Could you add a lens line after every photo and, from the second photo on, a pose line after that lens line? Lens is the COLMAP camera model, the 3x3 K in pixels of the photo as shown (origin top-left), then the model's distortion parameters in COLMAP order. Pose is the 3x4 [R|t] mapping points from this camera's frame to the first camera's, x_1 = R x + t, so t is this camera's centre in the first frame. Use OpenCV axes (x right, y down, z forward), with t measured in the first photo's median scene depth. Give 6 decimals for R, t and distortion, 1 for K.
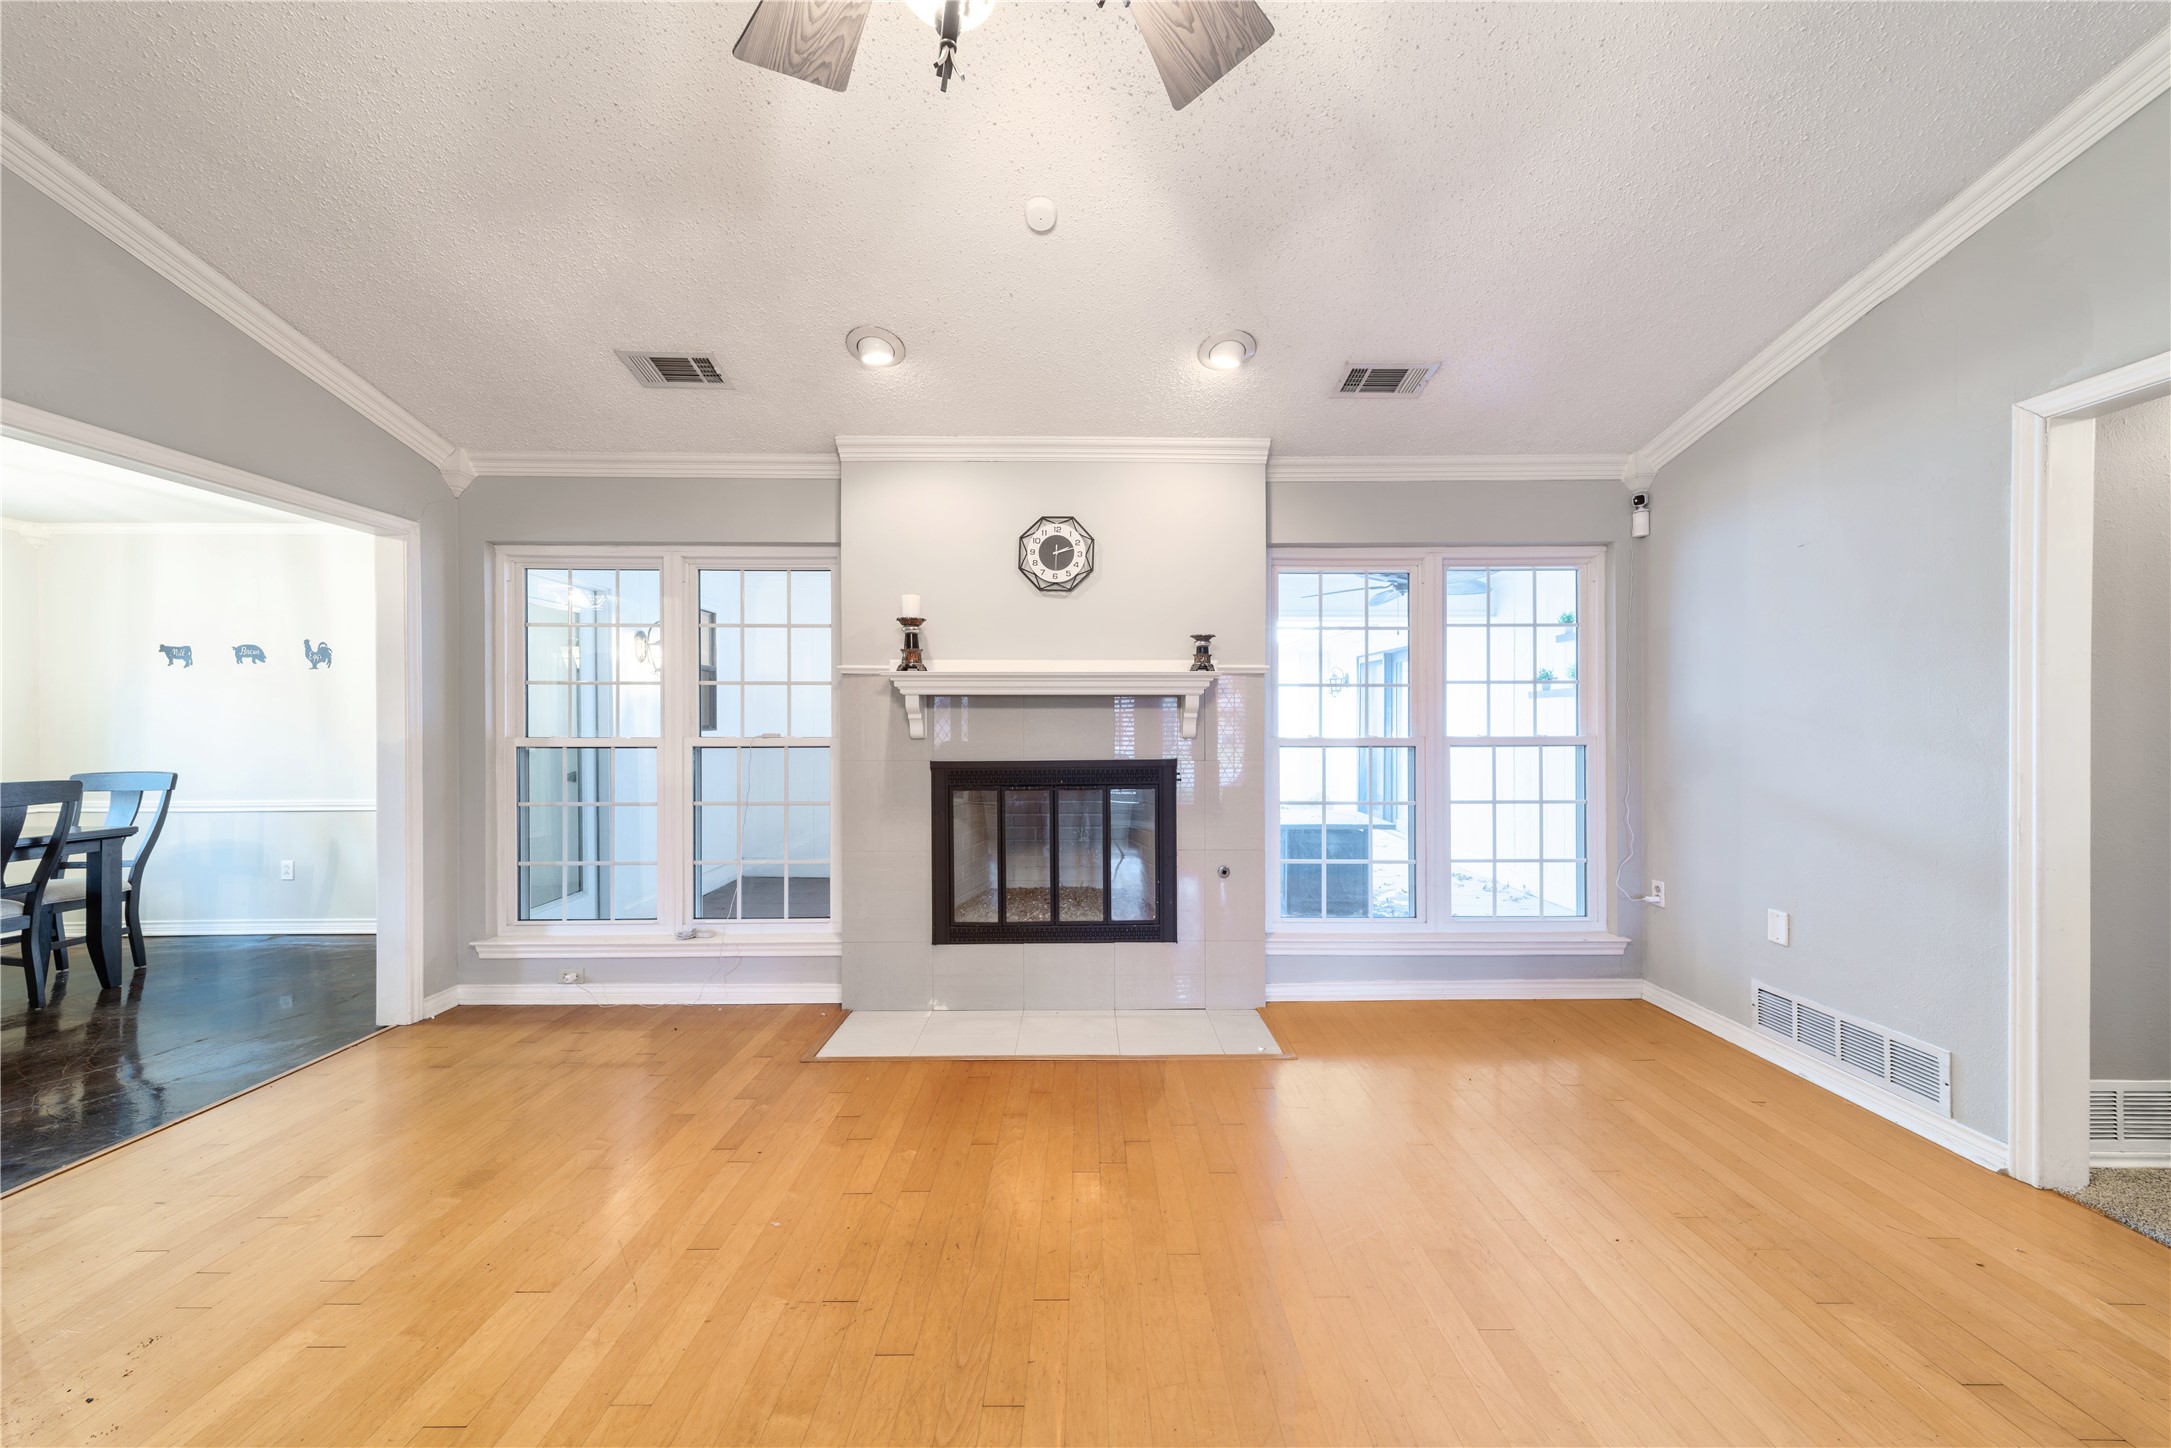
lens RADIAL K [[753.5, 0, 1085.5], [0, 753.5, 724.0], [0, 0, 1]] dist [0.006232, 0.000058]
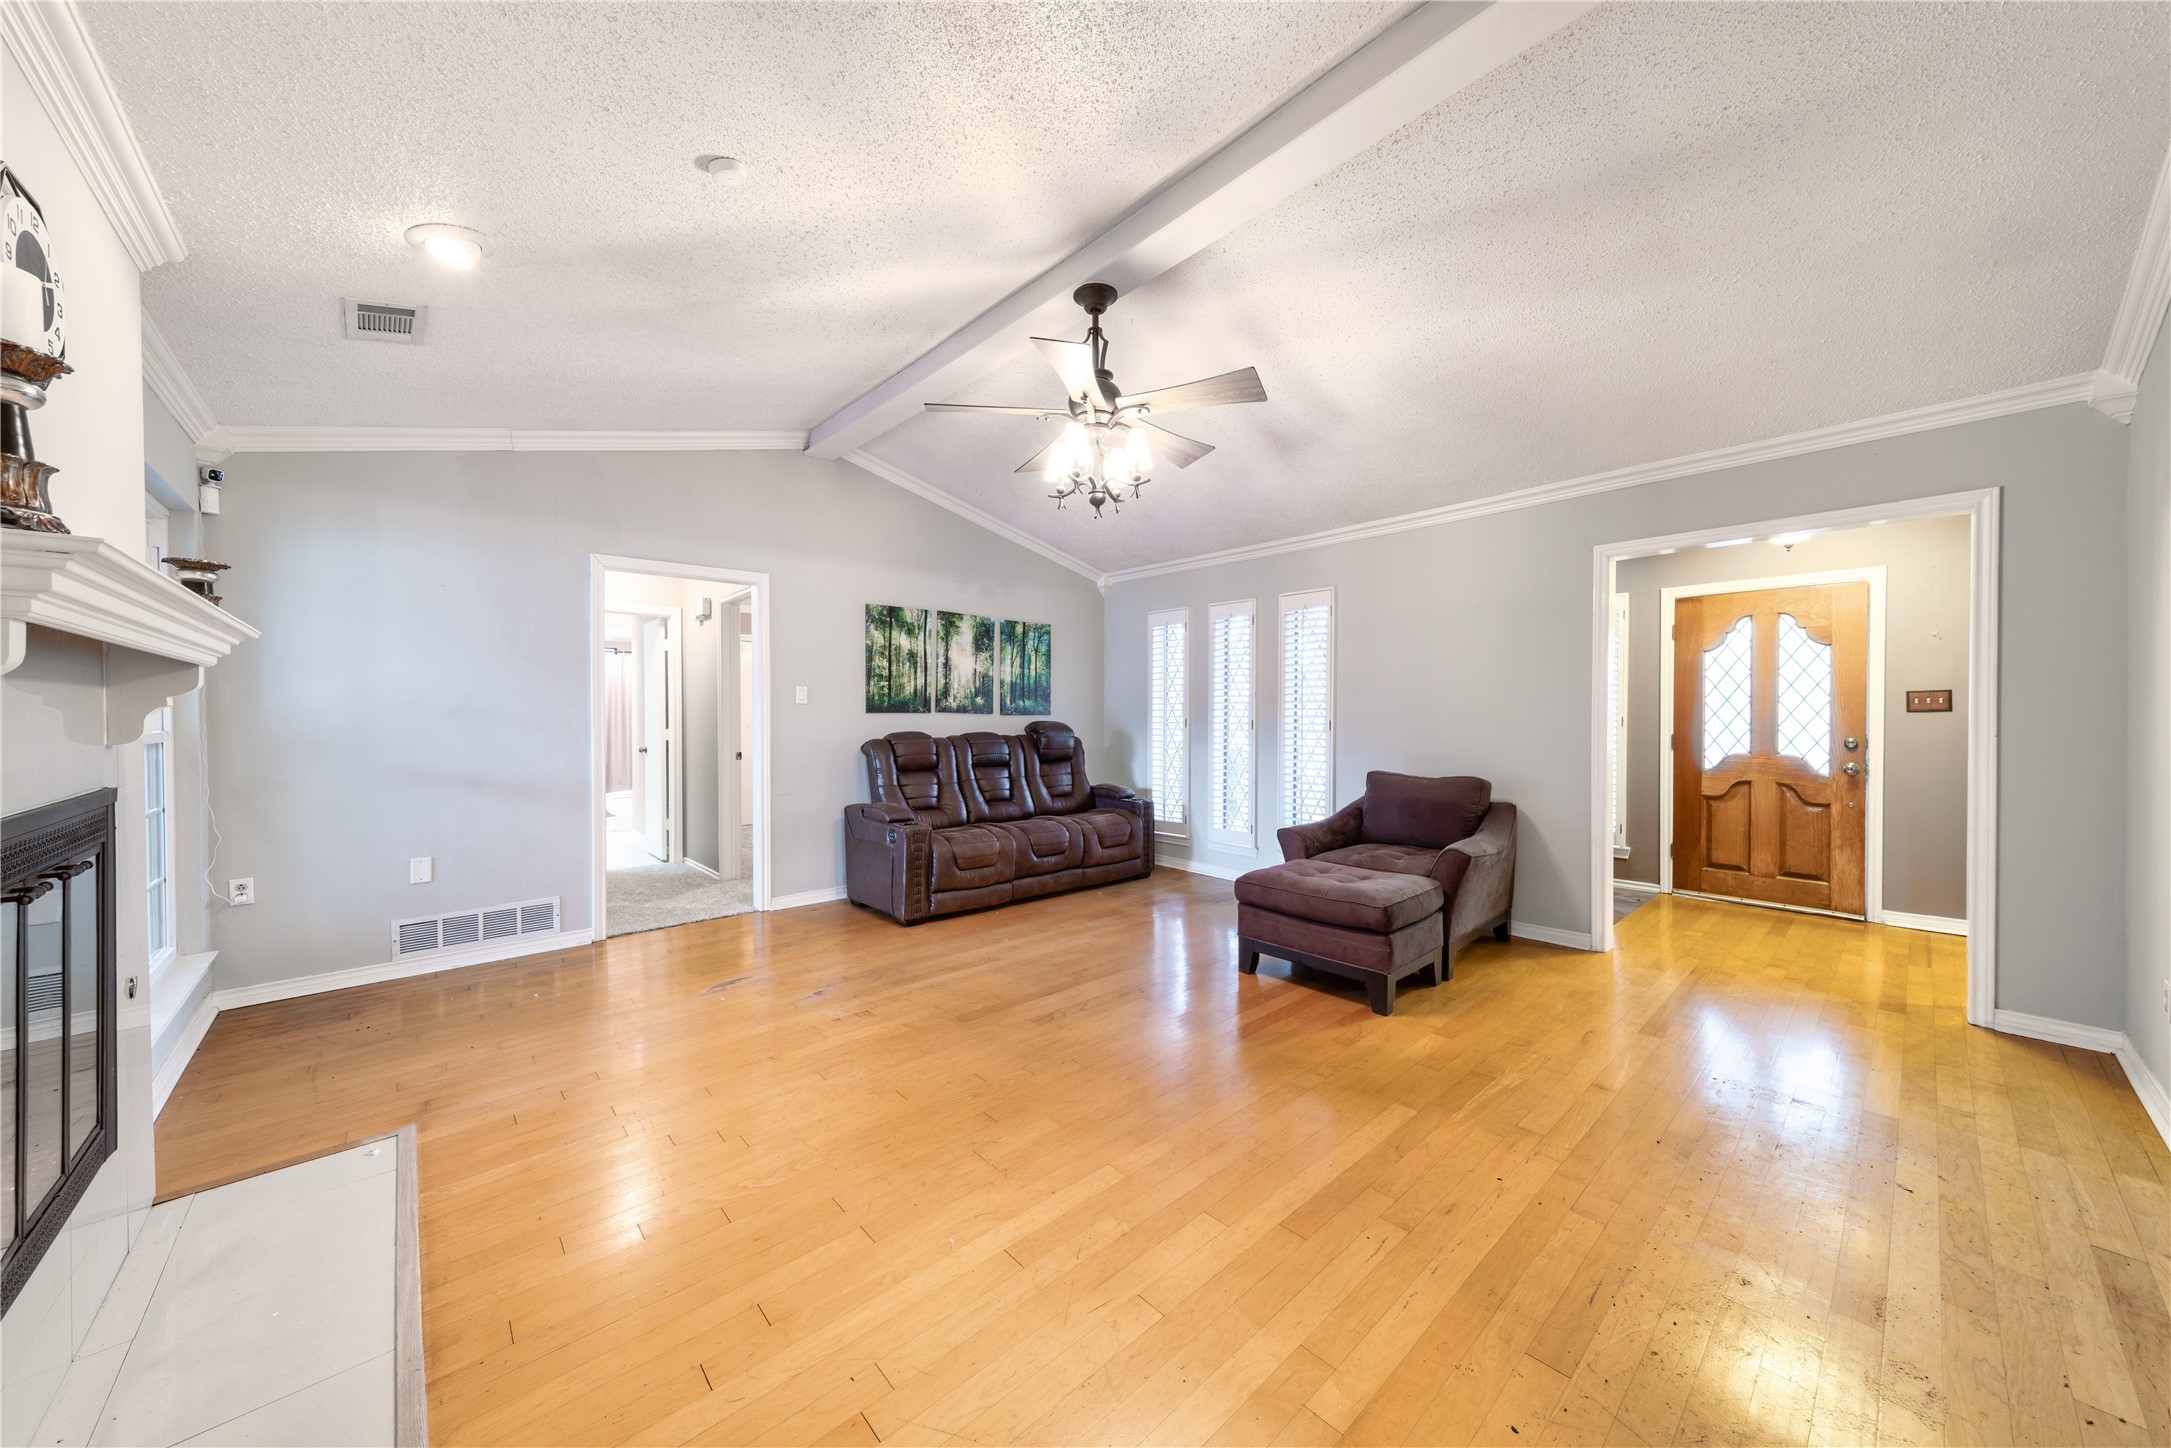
lens RADIAL K [[763.2, 0, 1082.2], [0, 763.2, 729.2], [0, 0, 1]] dist [0.006516, -0.000059]
pose [[-0.664029, -0.014291, 0.747570, -0.842480], [0.005884, 0.999686, 0.024338, -0.002403], [-0.747684, 0.020560, -0.663737, 1.029230]]
